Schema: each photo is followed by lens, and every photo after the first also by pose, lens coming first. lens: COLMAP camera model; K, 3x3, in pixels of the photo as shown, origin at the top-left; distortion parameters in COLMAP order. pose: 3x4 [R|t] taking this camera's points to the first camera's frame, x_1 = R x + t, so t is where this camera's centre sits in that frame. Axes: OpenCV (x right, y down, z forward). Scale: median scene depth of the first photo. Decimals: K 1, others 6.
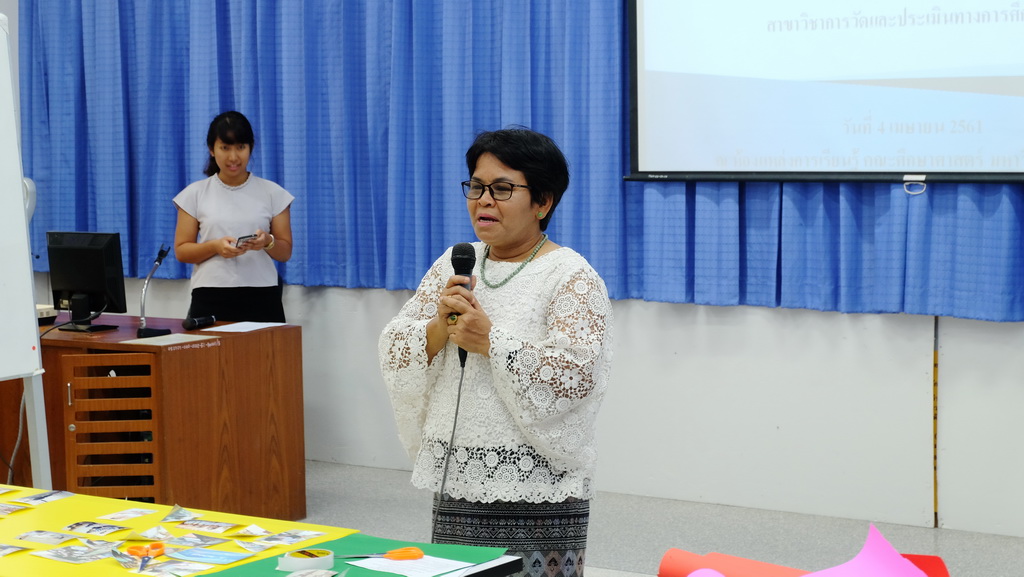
lens RADIAL K [[2222.0, 0, 512.0], [0, 2222.0, 288.5], [0, 0, 1]] dist [0.040907, 0.269786]
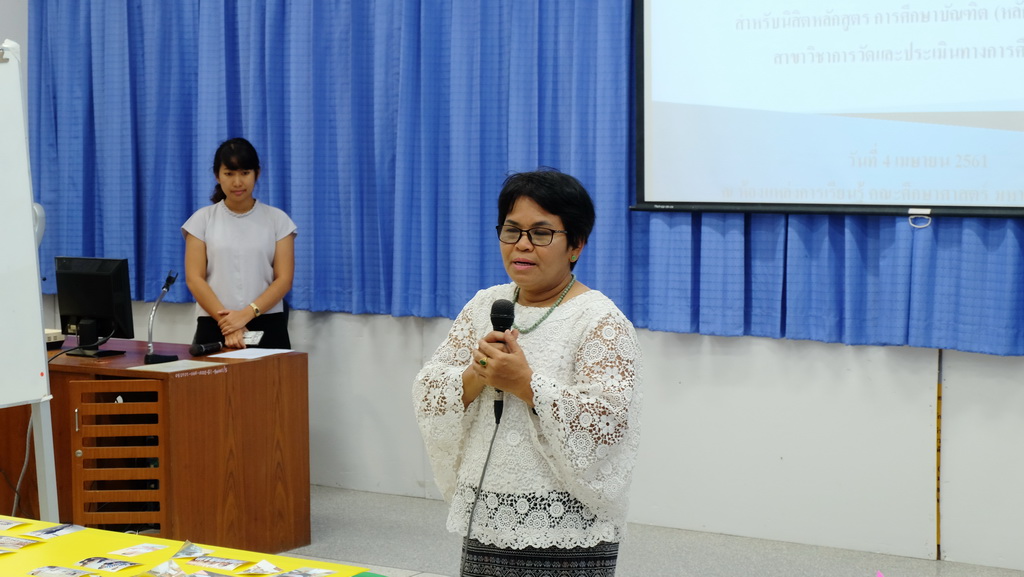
lens RADIAL K [[2222.0, 0, 512.0], [0, 2222.0, 288.5], [0, 0, 1]] dist [0.040907, 0.269786]
pose [[0.999965, 0.008331, -0.000279, -0.002454], [-0.008332, 0.999943, -0.006675, -0.006250], [0.000223, 0.006678, 0.999978, -0.004363]]
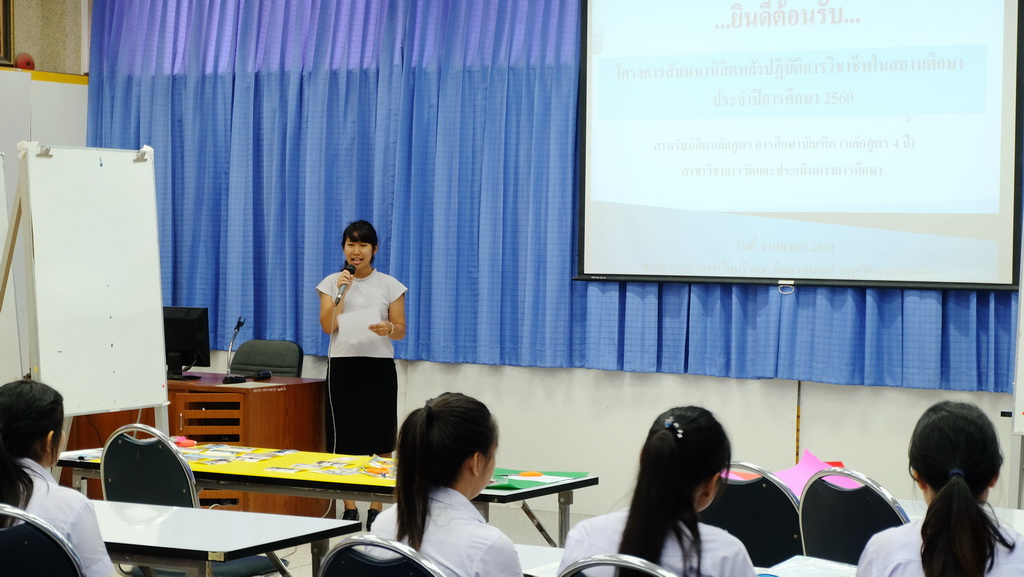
lens RADIAL K [[2256.8, 0, 512.0], [0, 2256.8, 288.5], [0, 0, 1]] dist [0.032259, 0.174621]
pose [[0.995575, 0.027448, 0.089867, -0.113736], [-0.022248, 0.998047, -0.058364, 0.039131], [-0.091294, 0.056106, 0.994242, -0.383907]]
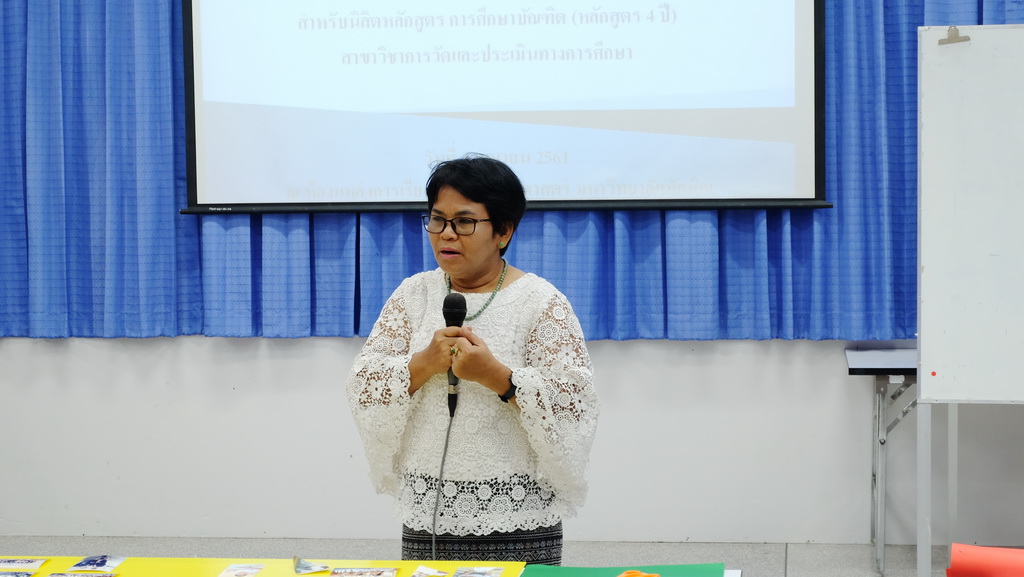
lens RADIAL K [[2256.8, 0, 512.0], [0, 2256.8, 288.5], [0, 0, 1]] dist [0.032259, 0.174621]
pose [[0.872911, -0.032018, 0.486827, -0.311565], [0.039171, 0.999222, -0.004519, -0.005881], [-0.486304, 0.023014, 0.873486, 0.067912]]
